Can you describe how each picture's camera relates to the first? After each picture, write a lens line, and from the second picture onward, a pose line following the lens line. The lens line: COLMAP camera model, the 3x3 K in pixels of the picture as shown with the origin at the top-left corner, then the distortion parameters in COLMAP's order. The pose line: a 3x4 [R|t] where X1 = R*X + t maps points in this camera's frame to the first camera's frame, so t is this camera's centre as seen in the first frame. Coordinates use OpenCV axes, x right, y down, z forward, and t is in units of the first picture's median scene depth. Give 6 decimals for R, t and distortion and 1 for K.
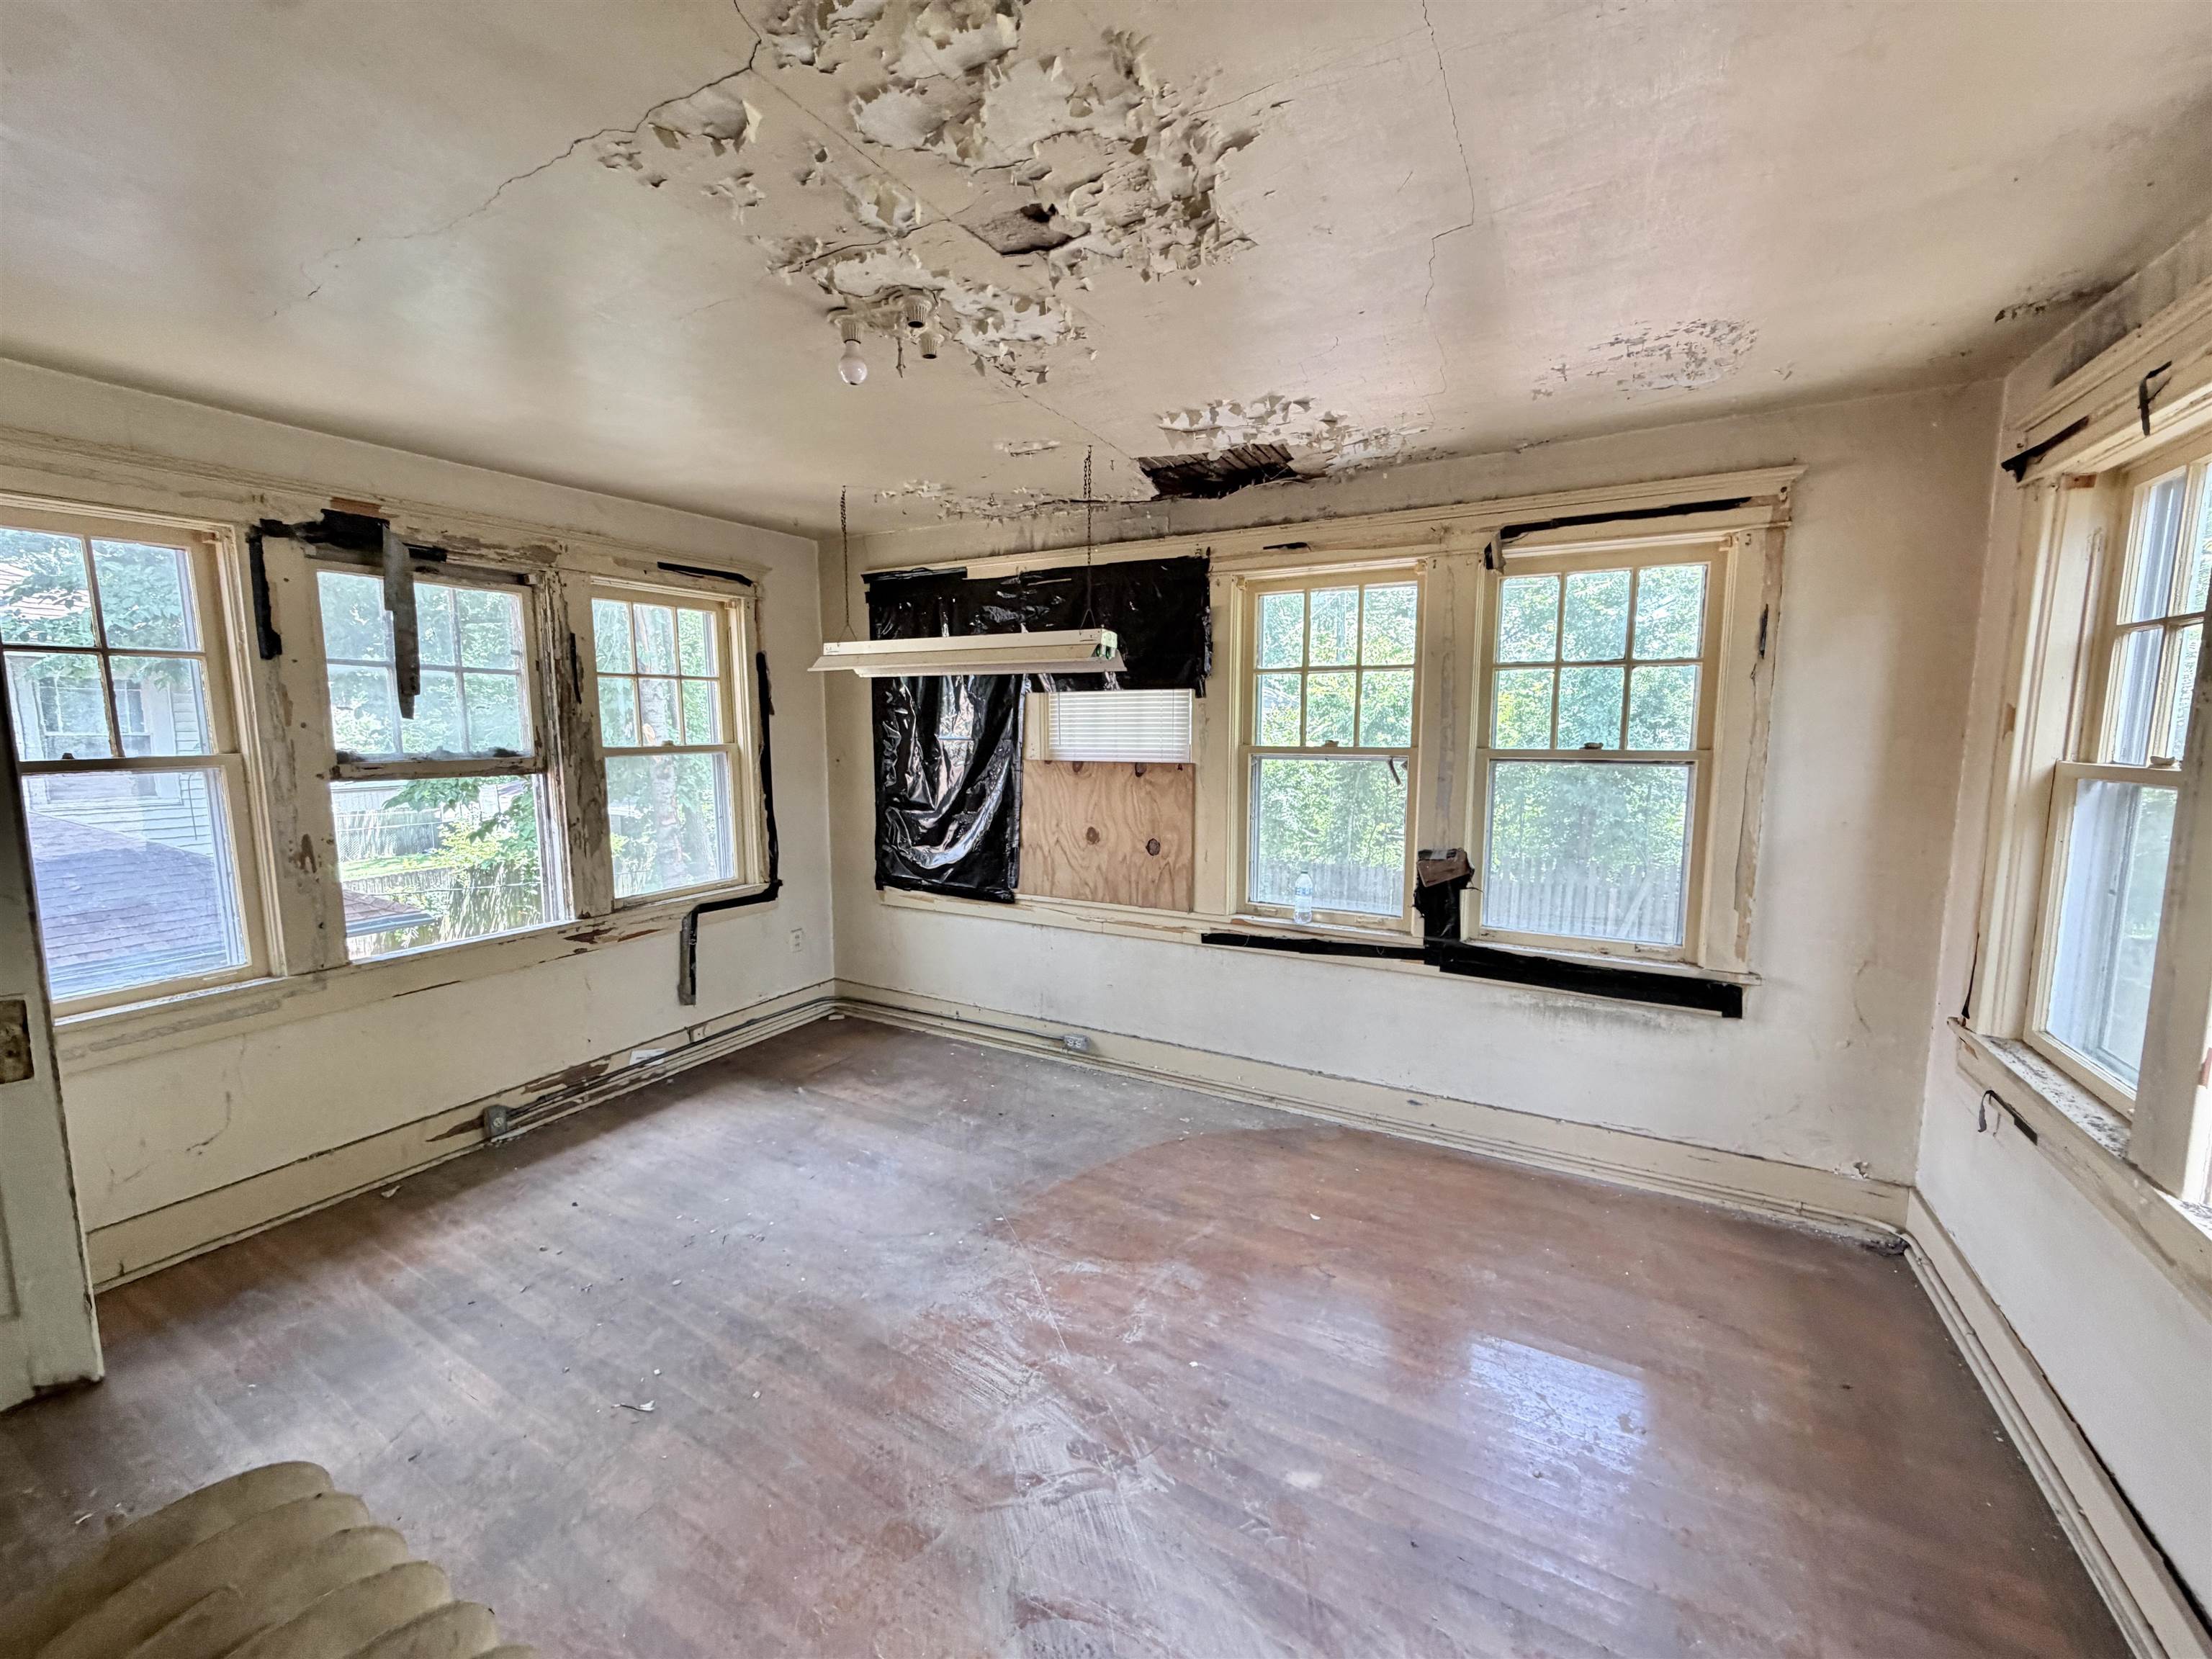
lens RADIAL K [[882.9, 0, 1097.8], [0, 882.9, 828.1], [0, 0, 1]] dist [-0.000842, 0.000117]
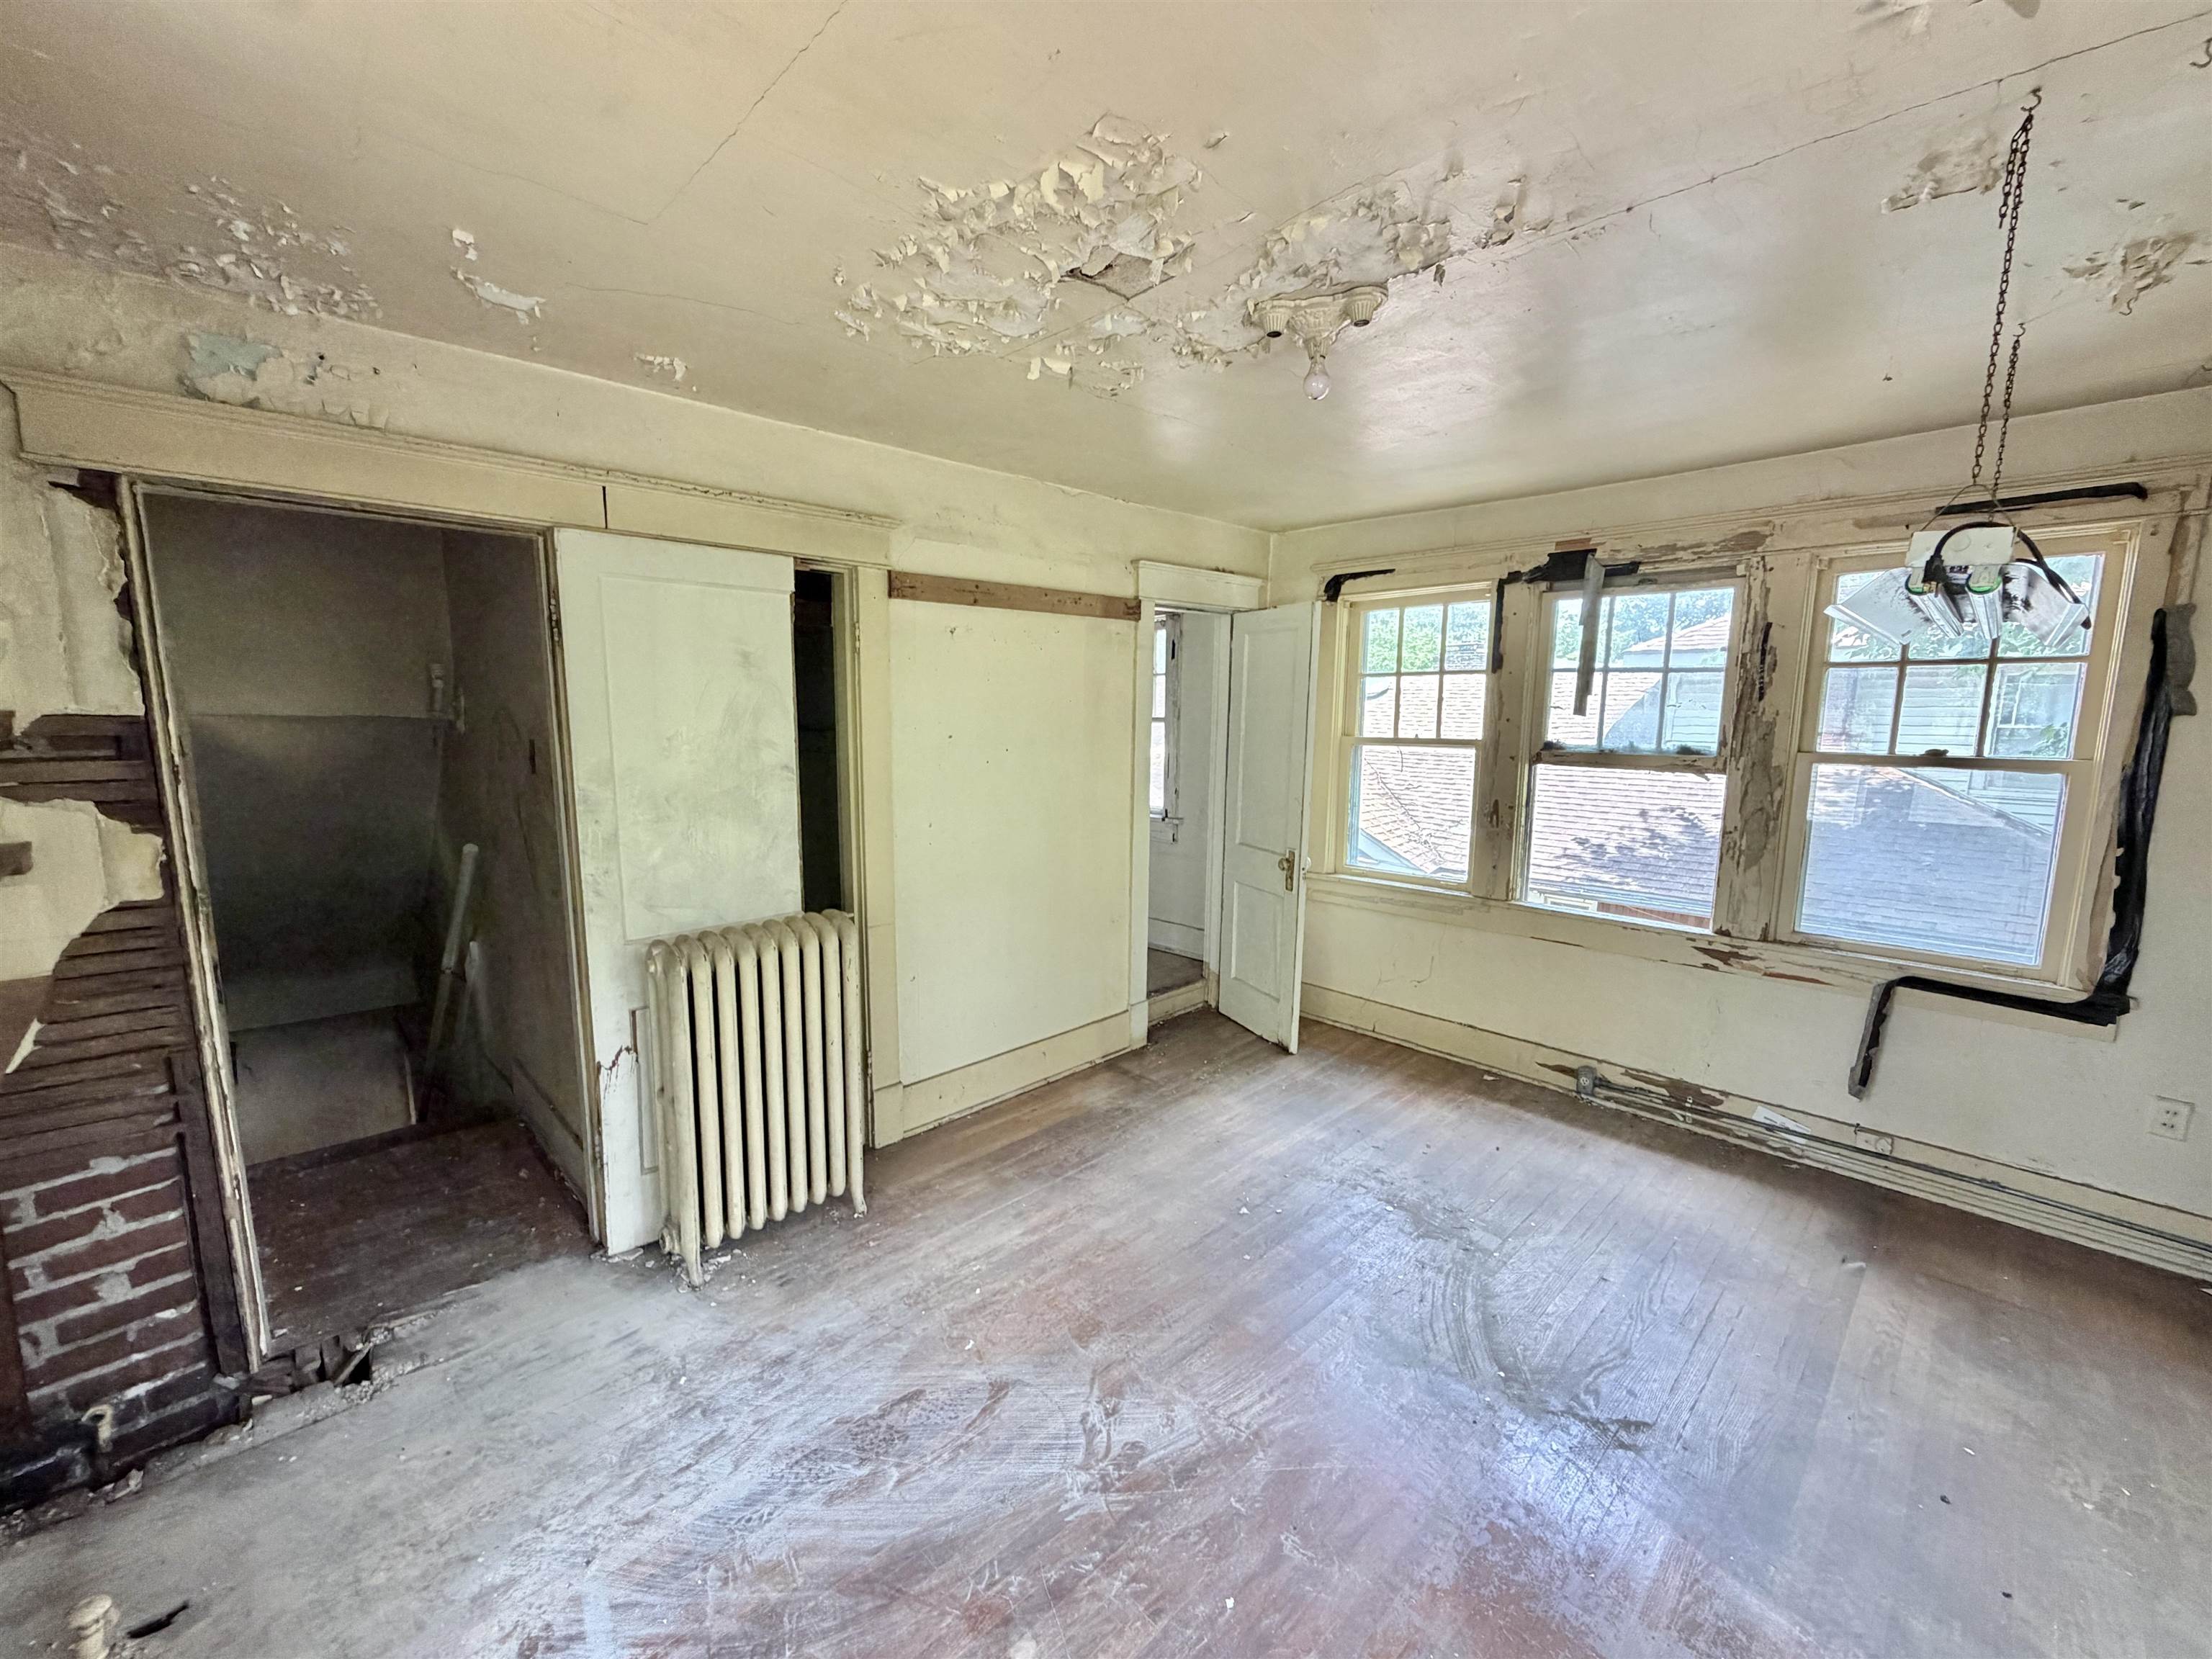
lens RADIAL K [[882.9, 0, 1097.7], [0, 882.9, 829.8], [0, 0, 1]] dist [-0.000842, 0.000117]
pose [[-0.277287, 0.130538, -0.951878, 0.495418], [-0.125024, 0.977401, 0.170459, -0.086104], [0.952618, 0.166274, -0.254701, 0.641275]]
